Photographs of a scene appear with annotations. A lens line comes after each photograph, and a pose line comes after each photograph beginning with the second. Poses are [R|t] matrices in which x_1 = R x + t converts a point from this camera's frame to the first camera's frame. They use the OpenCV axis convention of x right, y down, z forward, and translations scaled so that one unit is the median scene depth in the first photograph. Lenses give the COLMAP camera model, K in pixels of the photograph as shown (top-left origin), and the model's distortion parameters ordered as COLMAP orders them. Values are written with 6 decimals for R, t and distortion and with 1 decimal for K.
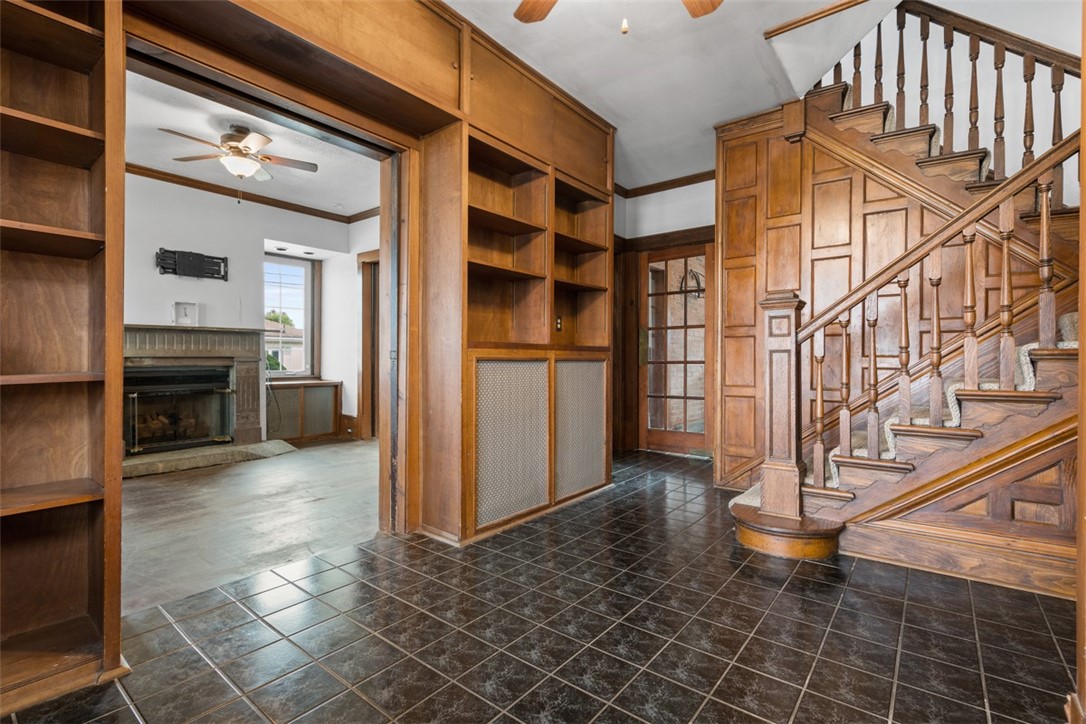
lens RADIAL K [[499.4, 0, 545.6], [0, 499.4, 361.6], [0, 0, 1]] dist [-0.001898, 0.001429]
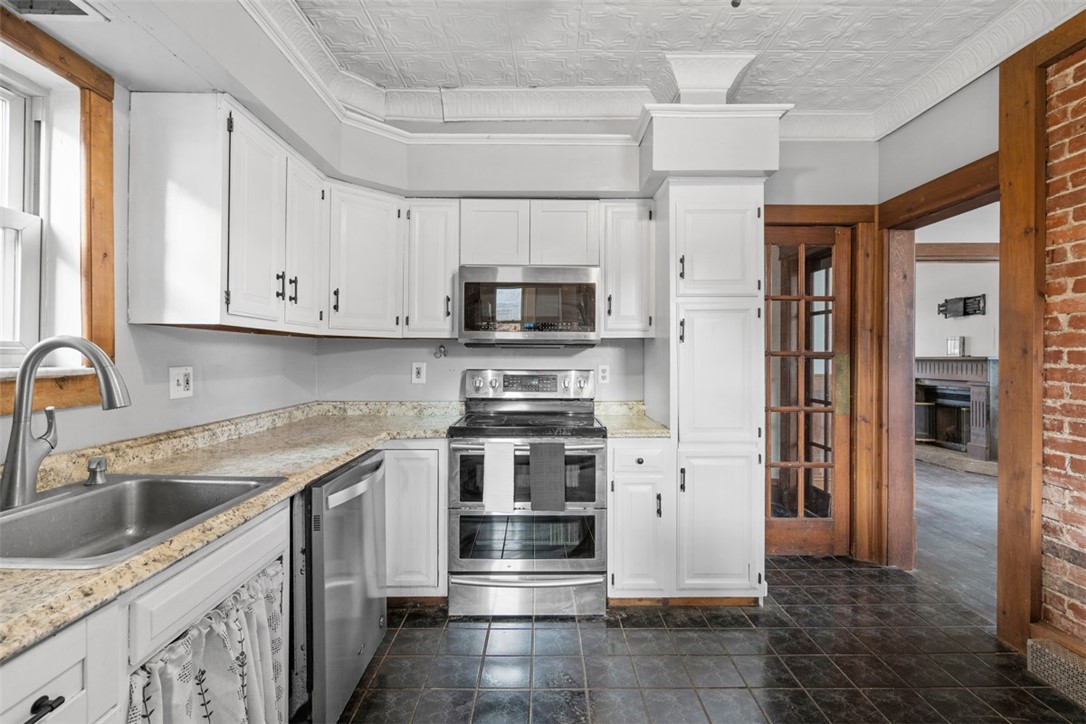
lens RADIAL K [[499.4, 0, 540.7], [0, 499.4, 354.5], [0, 0, 1]] dist [-0.001898, 0.001429]
pose [[-0.783088, -0.002998, -0.621904, 0.878781], [-0.005347, 0.999984, 0.001911, -0.069359], [0.621888, 0.004822, -0.783091, 1.303742]]
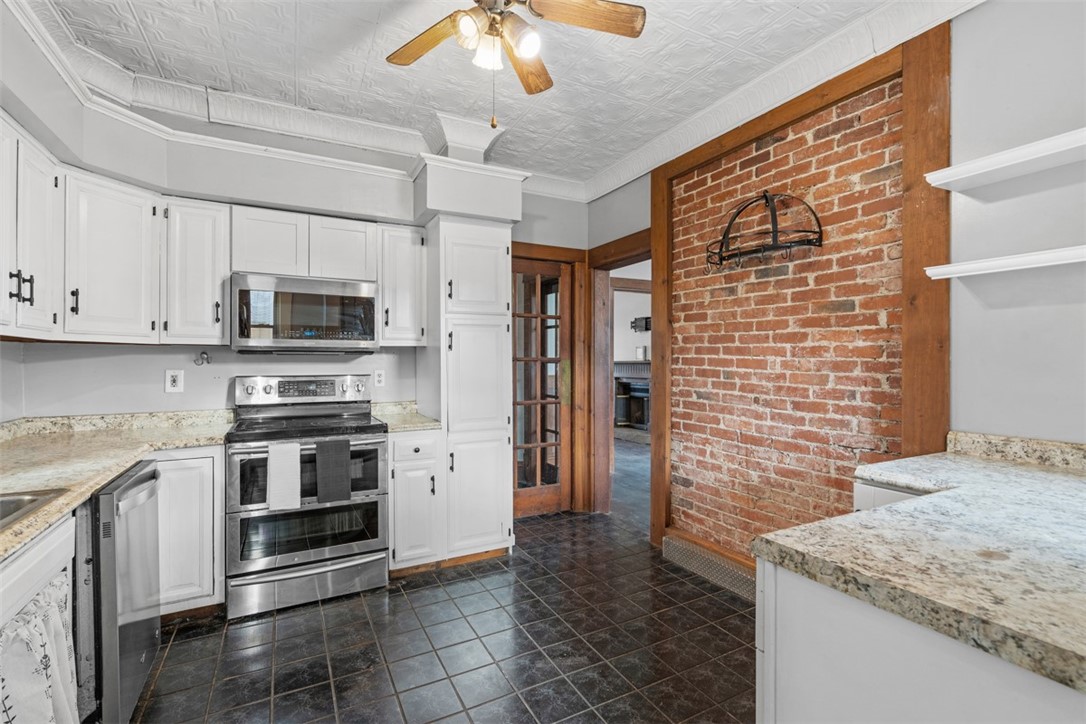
lens RADIAL K [[499.4, 0, 544.9], [0, 499.4, 361.4], [0, 0, 1]] dist [-0.001898, 0.001429]
pose [[-0.400957, 0.002783, -0.916093, 1.107144], [-0.001885, 0.999991, 0.003864, -0.072367], [0.916095, 0.003276, -0.400948, 1.421736]]
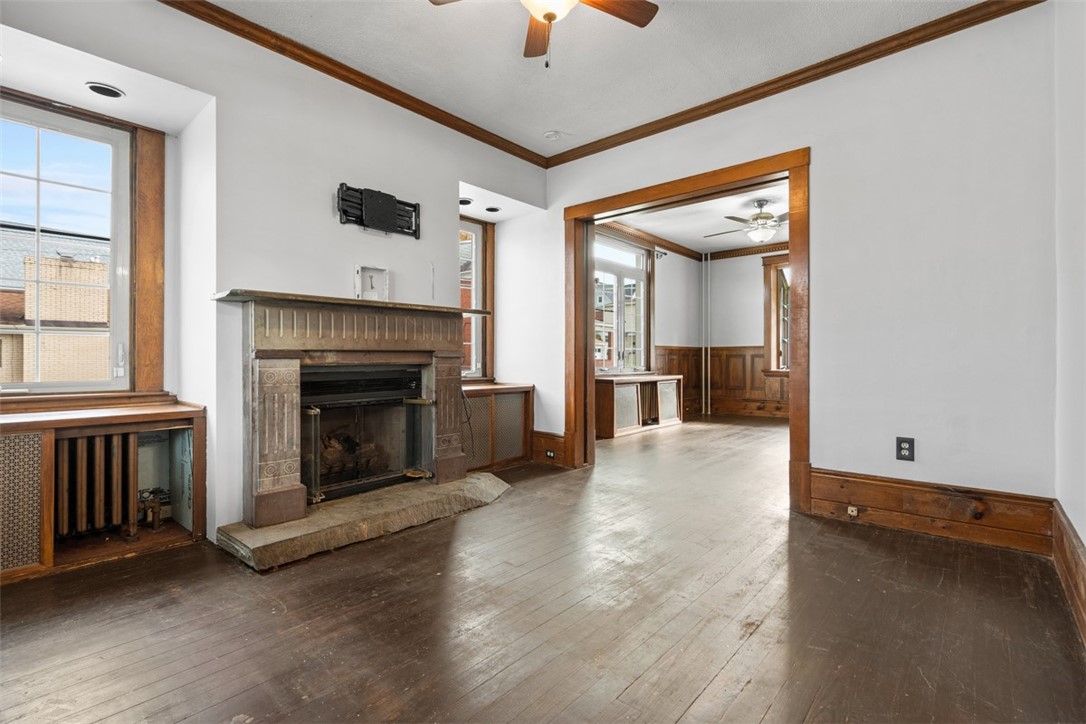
lens RADIAL K [[499.4, 0, 546.1], [0, 499.4, 357.6], [0, 0, 1]] dist [-0.001898, 0.001429]
pose [[0.999161, -0.000581, -0.040955, -0.452616], [0.000319, 0.999980, -0.006388, 0.004062], [0.040958, 0.006369, 0.999141, 0.341827]]
